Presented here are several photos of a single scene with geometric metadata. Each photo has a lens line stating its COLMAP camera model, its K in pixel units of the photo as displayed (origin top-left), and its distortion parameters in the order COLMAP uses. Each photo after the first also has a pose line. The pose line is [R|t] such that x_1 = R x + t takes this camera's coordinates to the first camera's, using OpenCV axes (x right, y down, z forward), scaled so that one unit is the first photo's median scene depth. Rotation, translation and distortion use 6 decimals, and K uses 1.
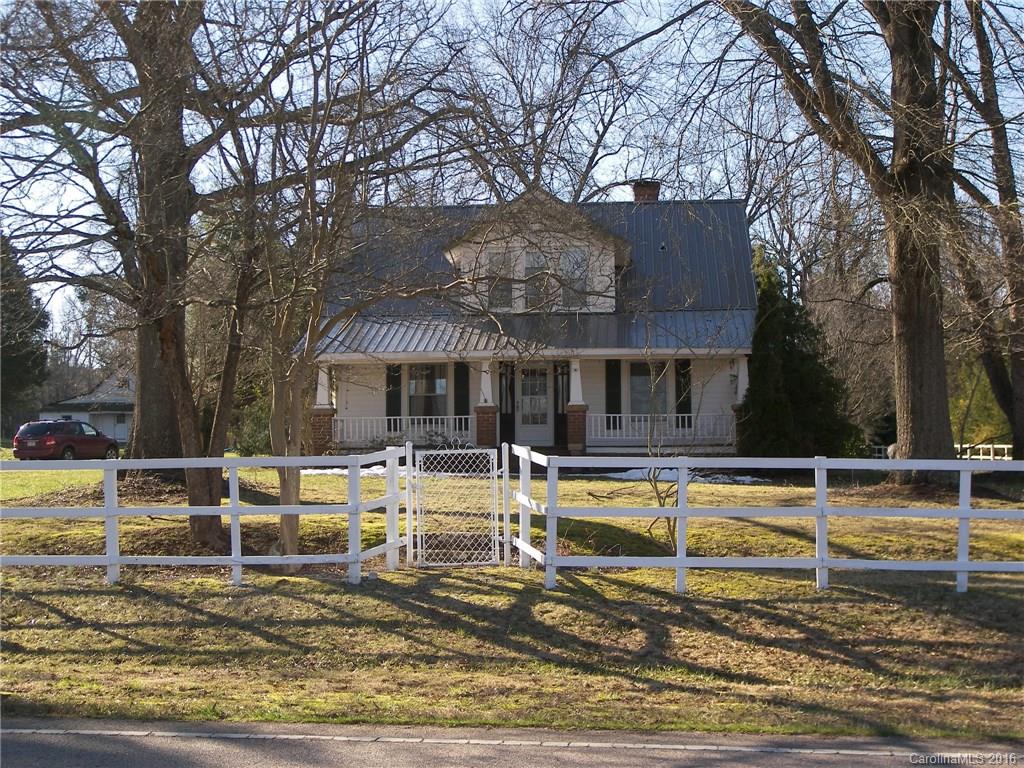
lens RADIAL K [[1430.2, 0, 512.0], [0, 1430.2, 384.0], [0, 0, 1]] dist [0.011498, 0.012460]
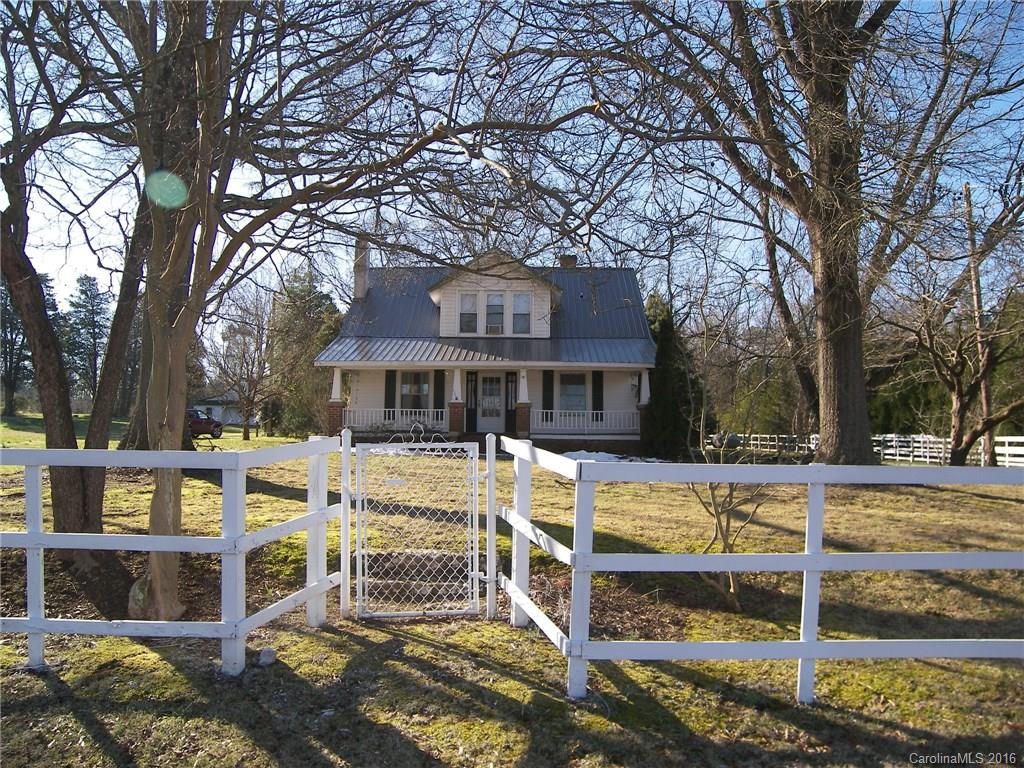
lens RADIAL K [[723.3, 0, 512.0], [0, 723.3, 384.0], [0, 0, 1]] dist [-0.167464, 0.140825]
pose [[0.997935, 0.021529, 0.060514, -0.007465], [-0.020232, 0.999554, -0.021960, 0.011739], [-0.060959, 0.020691, 0.997926, 0.309507]]
